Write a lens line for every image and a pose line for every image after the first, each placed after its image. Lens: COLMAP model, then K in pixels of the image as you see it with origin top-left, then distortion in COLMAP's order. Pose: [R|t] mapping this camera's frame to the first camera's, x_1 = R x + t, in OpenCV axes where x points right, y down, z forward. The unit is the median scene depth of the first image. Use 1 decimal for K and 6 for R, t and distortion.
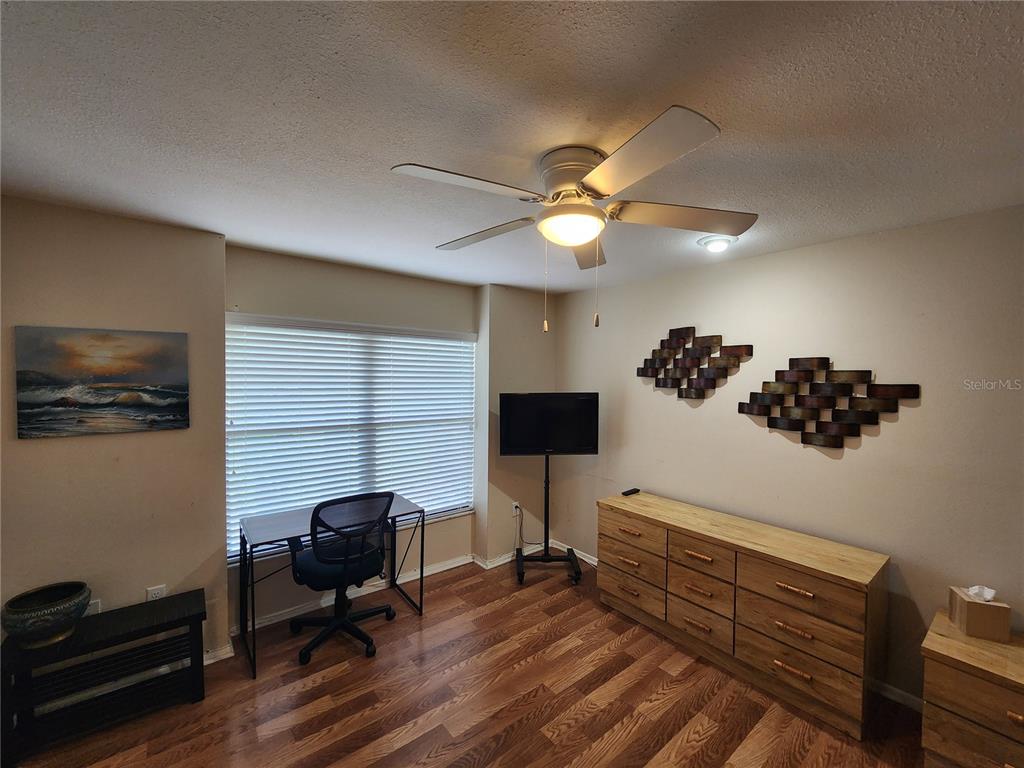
lens RADIAL K [[419.7, 0, 514.2], [0, 419.7, 384.2], [0, 0, 1]] dist [-0.001869, -0.000880]
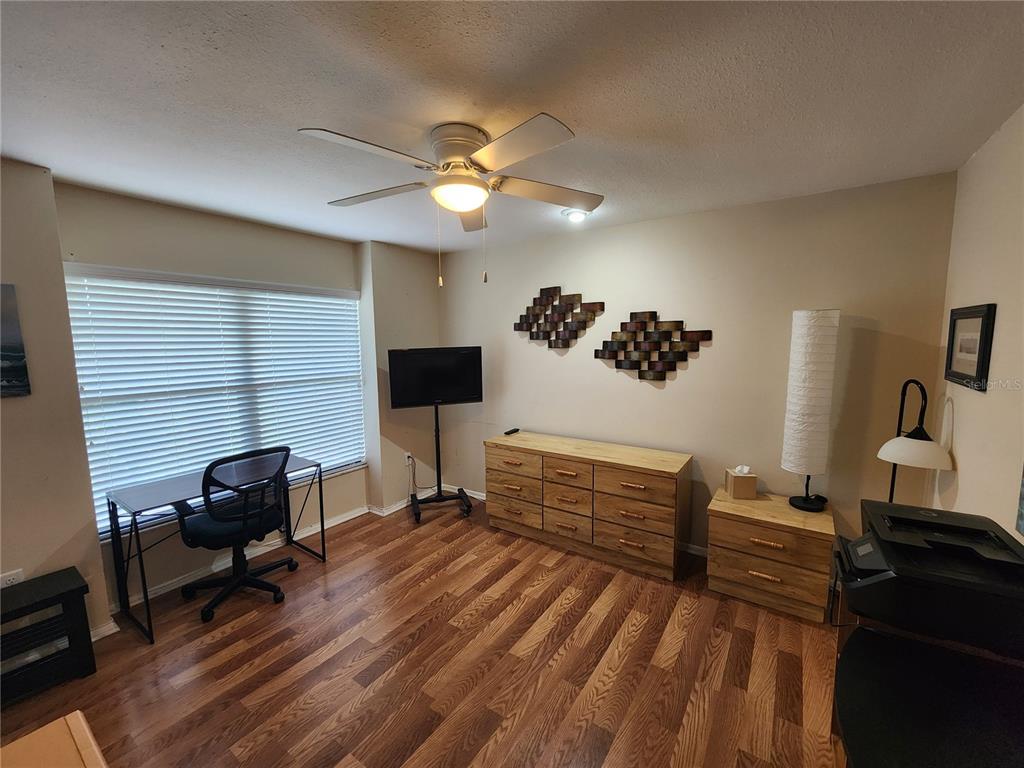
lens RADIAL K [[419.5, 0, 513.8], [0, 419.5, 385.9], [0, 0, 1]] dist [0.001164, -0.002726]
pose [[0.956919, -0.053615, 0.285362, -0.052704], [0.027070, 0.994997, 0.096170, 0.027084], [-0.289091, -0.084303, 0.953583, -0.123292]]
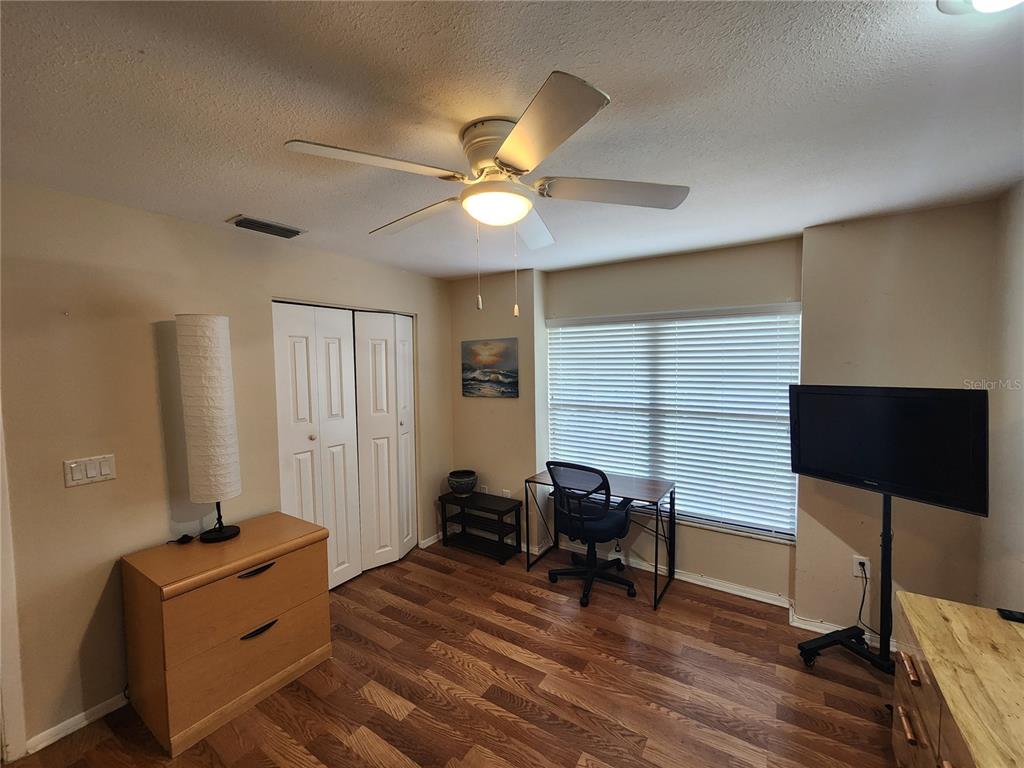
lens RADIAL K [[419.7, 0, 514.2], [0, 419.7, 384.2], [0, 0, 1]] dist [-0.001869, -0.000880]
pose [[0.315403, 0.040157, -0.948108, 0.683633], [-0.004187, 0.999153, 0.040926, -0.010745], [0.948949, -0.008938, 0.315304, 0.465094]]
